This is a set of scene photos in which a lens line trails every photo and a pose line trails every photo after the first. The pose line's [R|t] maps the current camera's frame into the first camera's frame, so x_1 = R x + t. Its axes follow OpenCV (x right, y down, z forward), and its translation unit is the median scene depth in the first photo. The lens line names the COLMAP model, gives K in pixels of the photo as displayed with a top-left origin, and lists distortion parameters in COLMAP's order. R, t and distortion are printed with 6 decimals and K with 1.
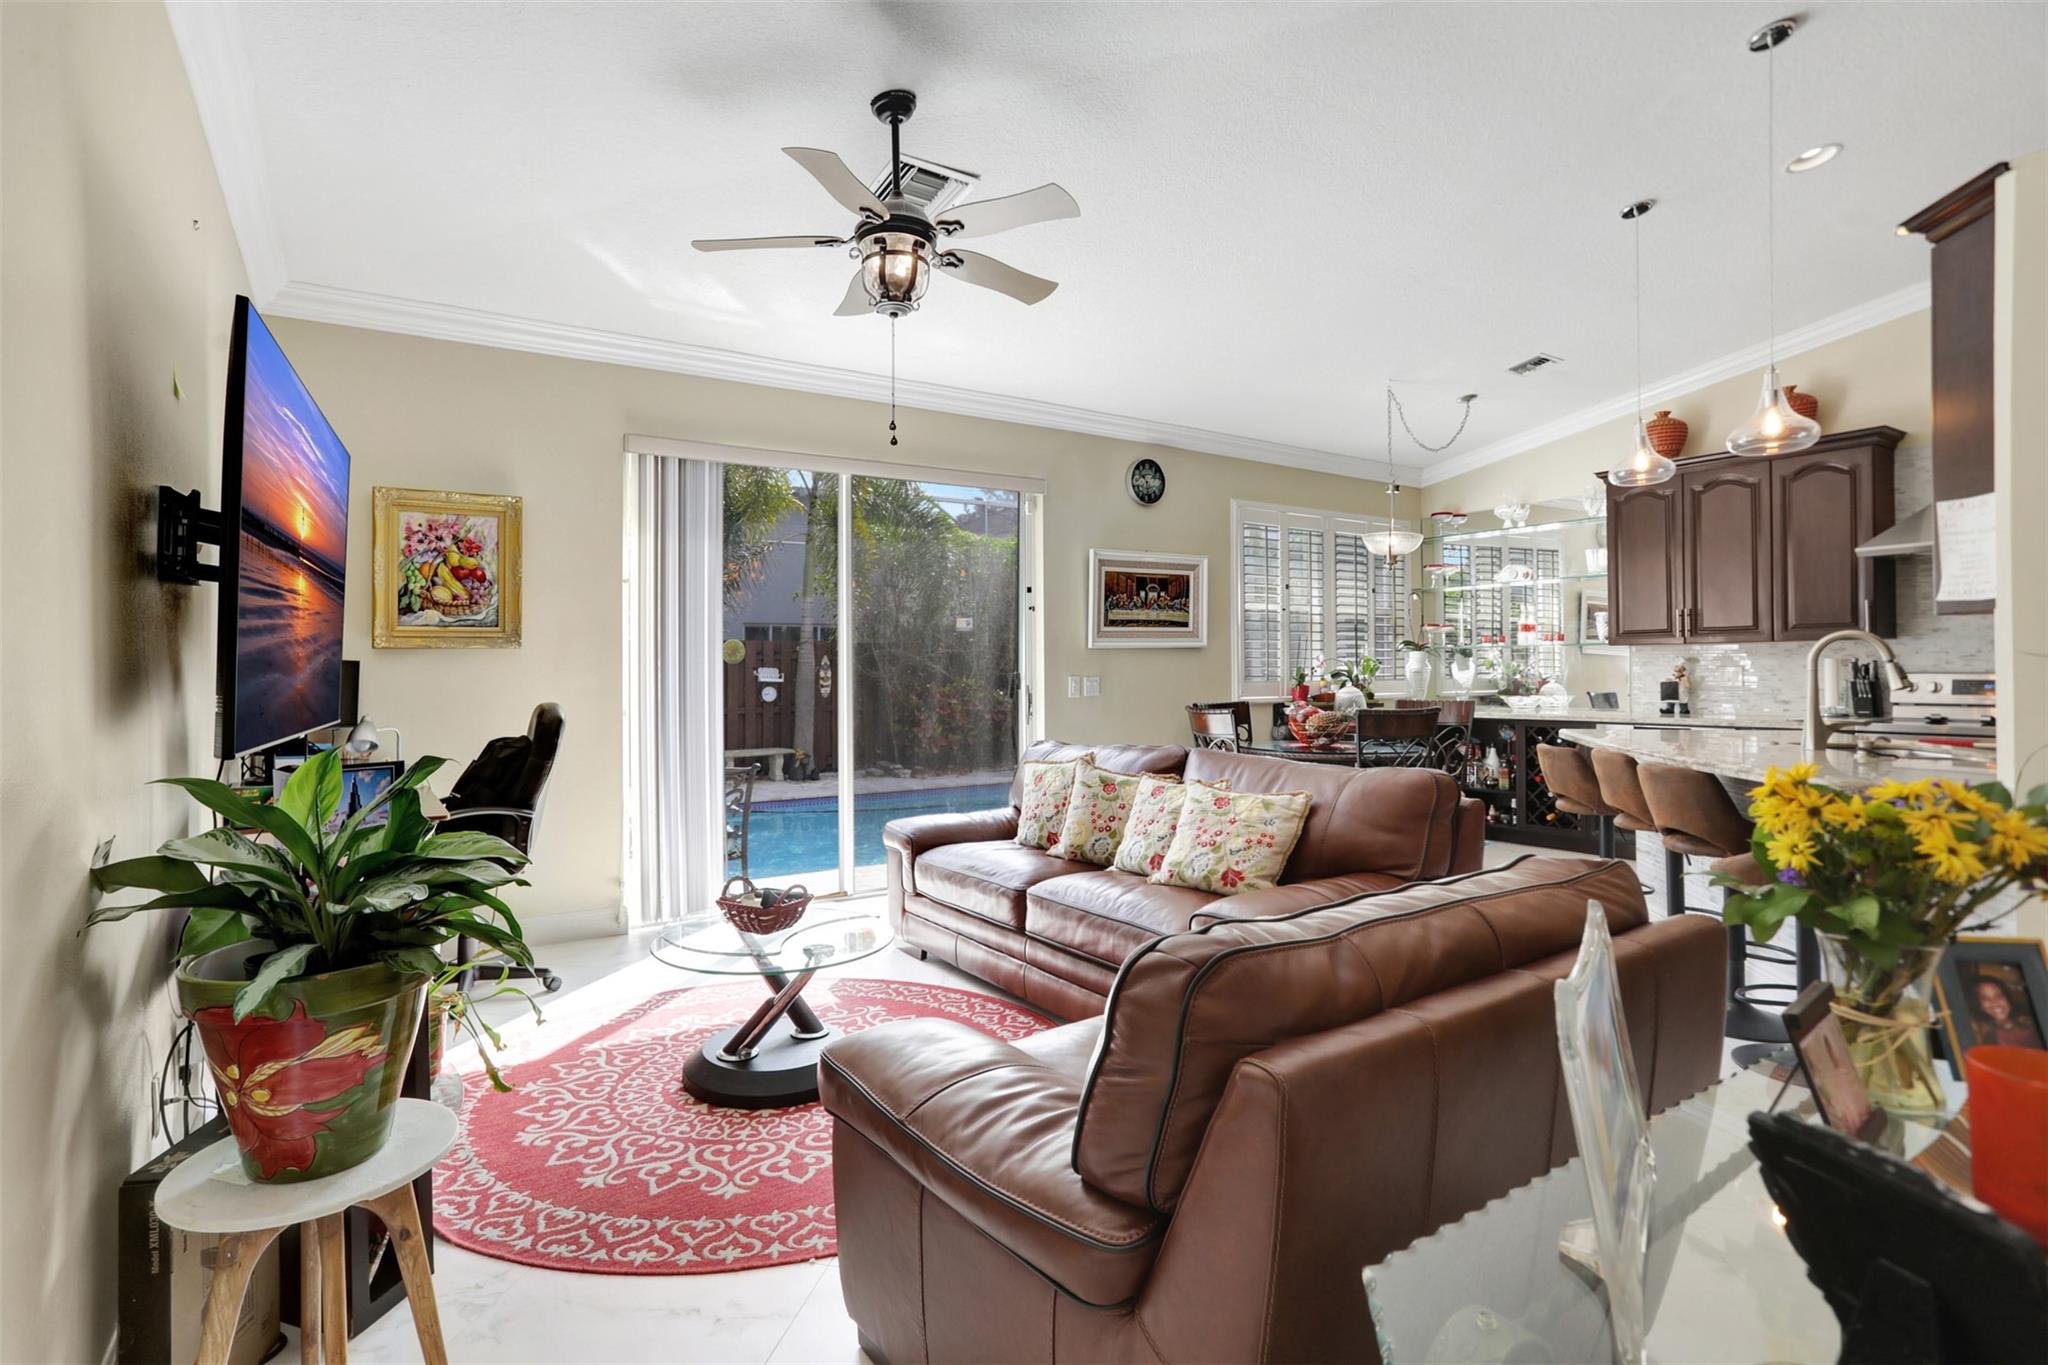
lens RADIAL K [[1017.1, 0, 1024.0], [0, 1017.1, 682.5], [0, 0, 1]] dist [0.000133, 0.000106]
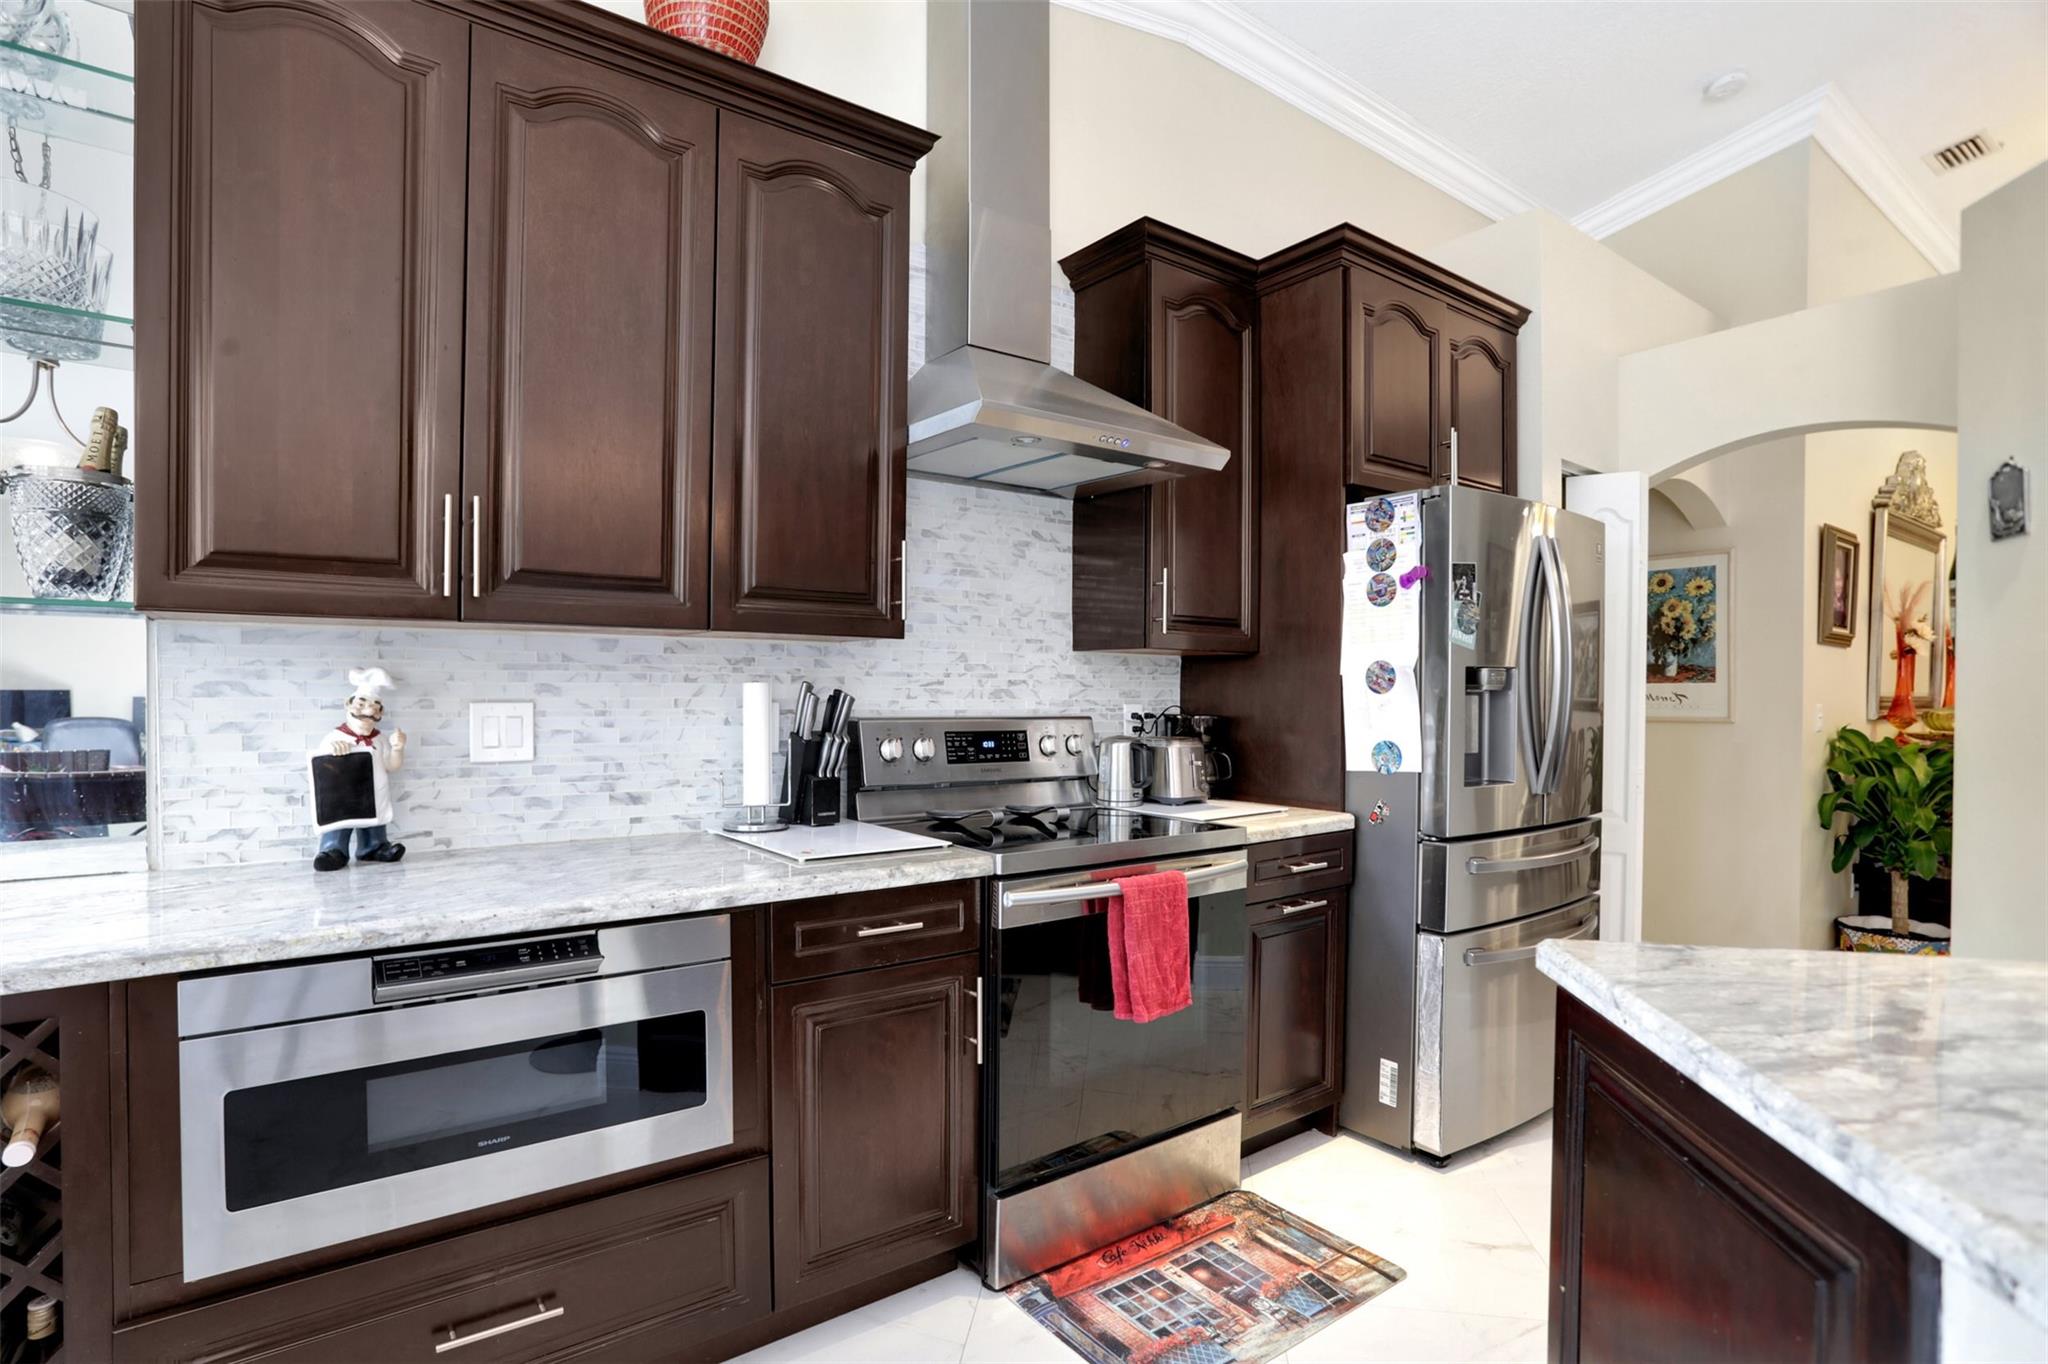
lens RADIAL K [[1002.7, 0, 971.8], [0, 1002.7, 699.2], [0, 0, 1]] dist [-0.058245, 0.023732]
pose [[-0.006016, 0.002122, 0.999980, 0.356995], [0.006536, 0.999976, -0.002082, -0.014634], [-0.999961, 0.006523, -0.006029, 0.822330]]
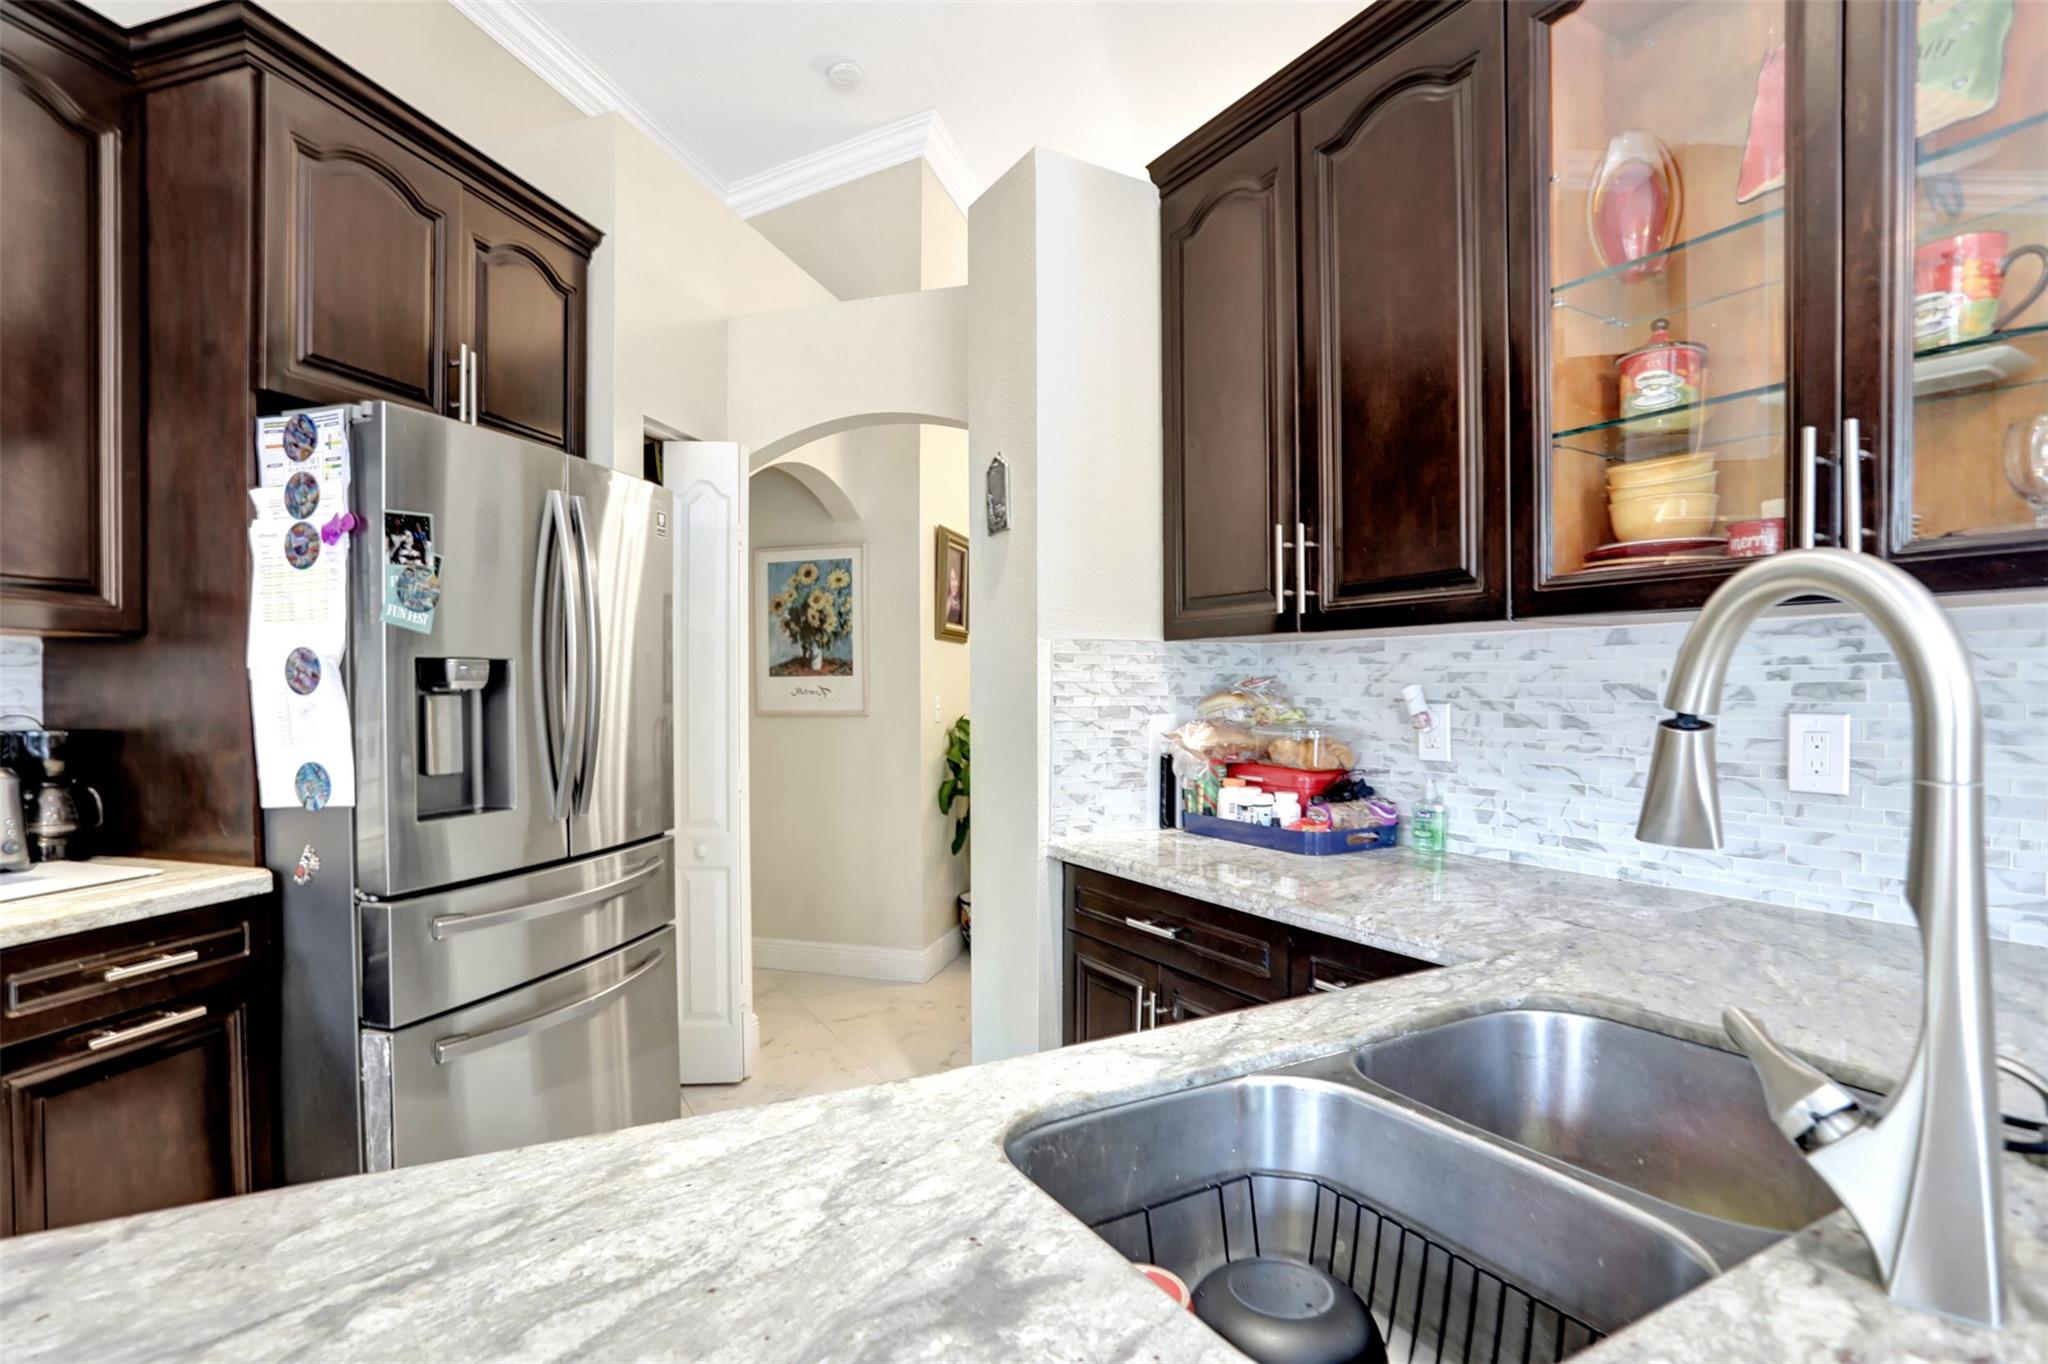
lens RADIAL K [[1004.8, 0, 992.0], [0, 1004.8, 674.7], [0, 0, 1]] dist [-0.054923, 0.023057]
pose [[-0.624228, 0.018595, 0.781021, 0.423404], [0.017386, 0.999800, -0.009908, -0.016277], [-0.781049, 0.007394, -0.624426, 0.672057]]
